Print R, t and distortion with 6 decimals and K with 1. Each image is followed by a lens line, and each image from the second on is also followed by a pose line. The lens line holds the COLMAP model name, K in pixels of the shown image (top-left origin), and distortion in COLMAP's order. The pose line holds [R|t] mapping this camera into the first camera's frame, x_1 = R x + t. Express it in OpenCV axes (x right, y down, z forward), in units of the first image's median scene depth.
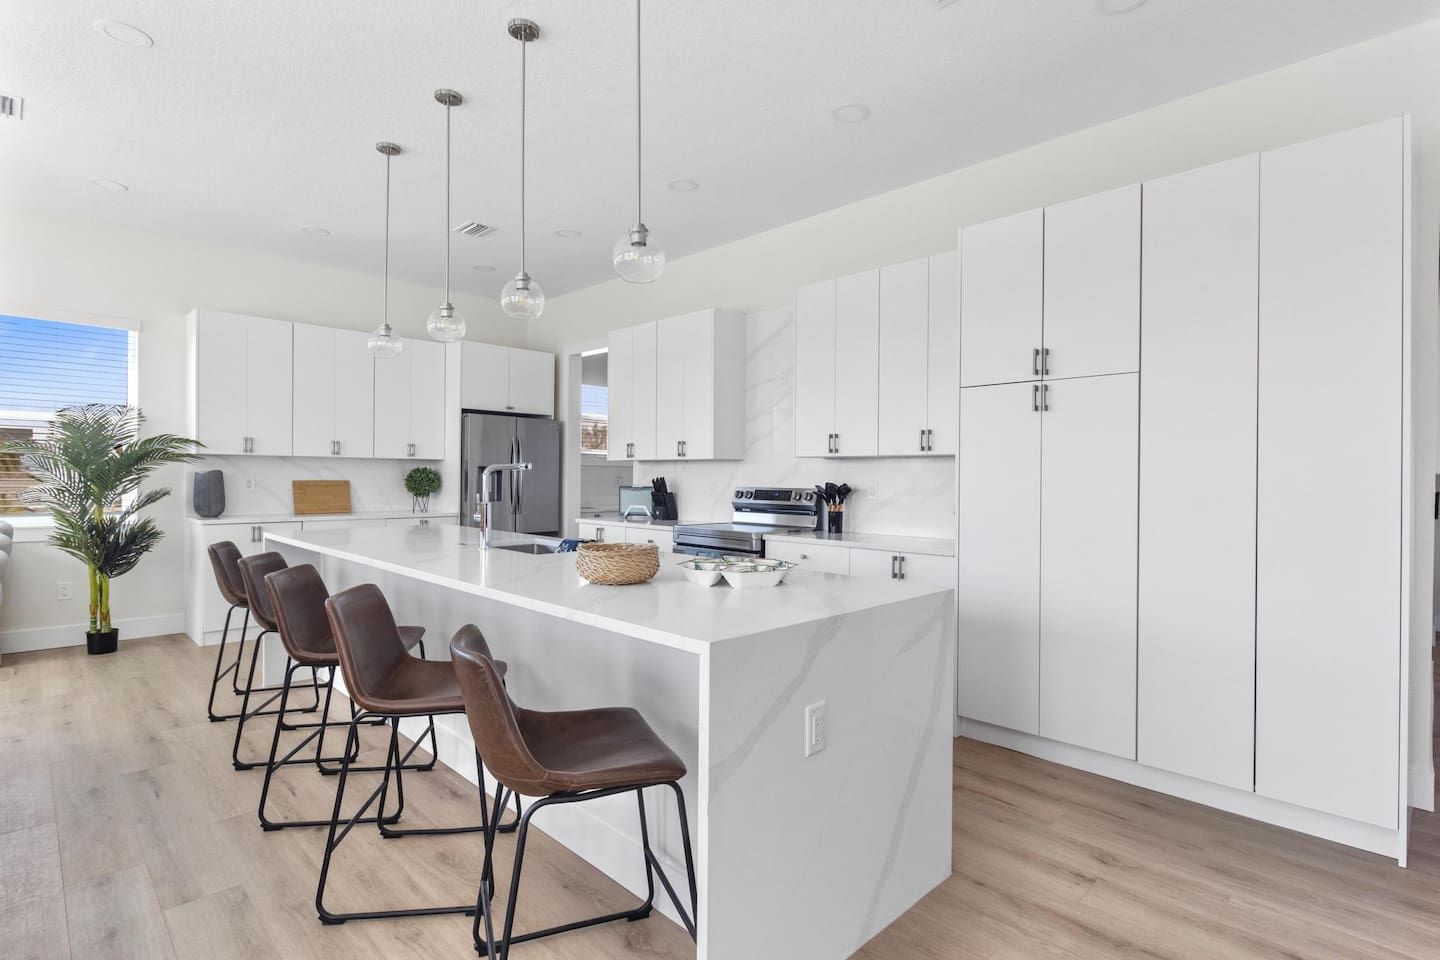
lens RADIAL K [[688.9, 0, 720.0], [0, 688.9, 480.0], [0, 0, 1]] dist [0.010940, 0.000335]
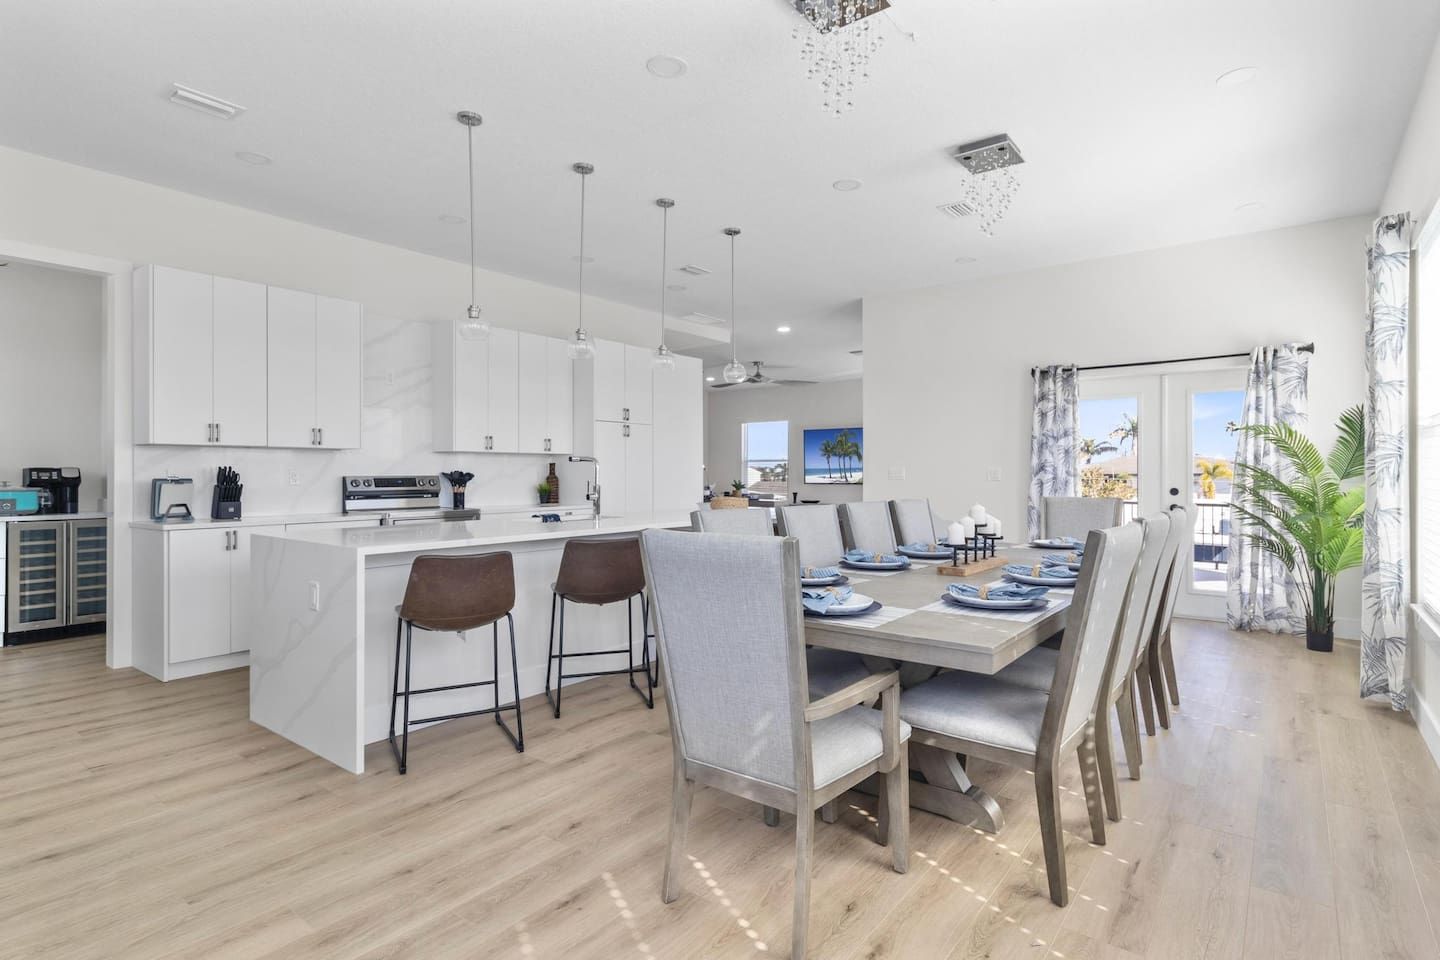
lens RADIAL K [[742.1, 0, 720.0], [0, 742.1, 480.0], [0, 0, 1]] dist [0.000159, 0.000011]
pose [[-0.132917, -0.005860, 0.991110, -1.386439], [0.007801, 0.999945, 0.006959, 0.016396], [-0.991096, 0.008657, -0.132864, 0.744849]]
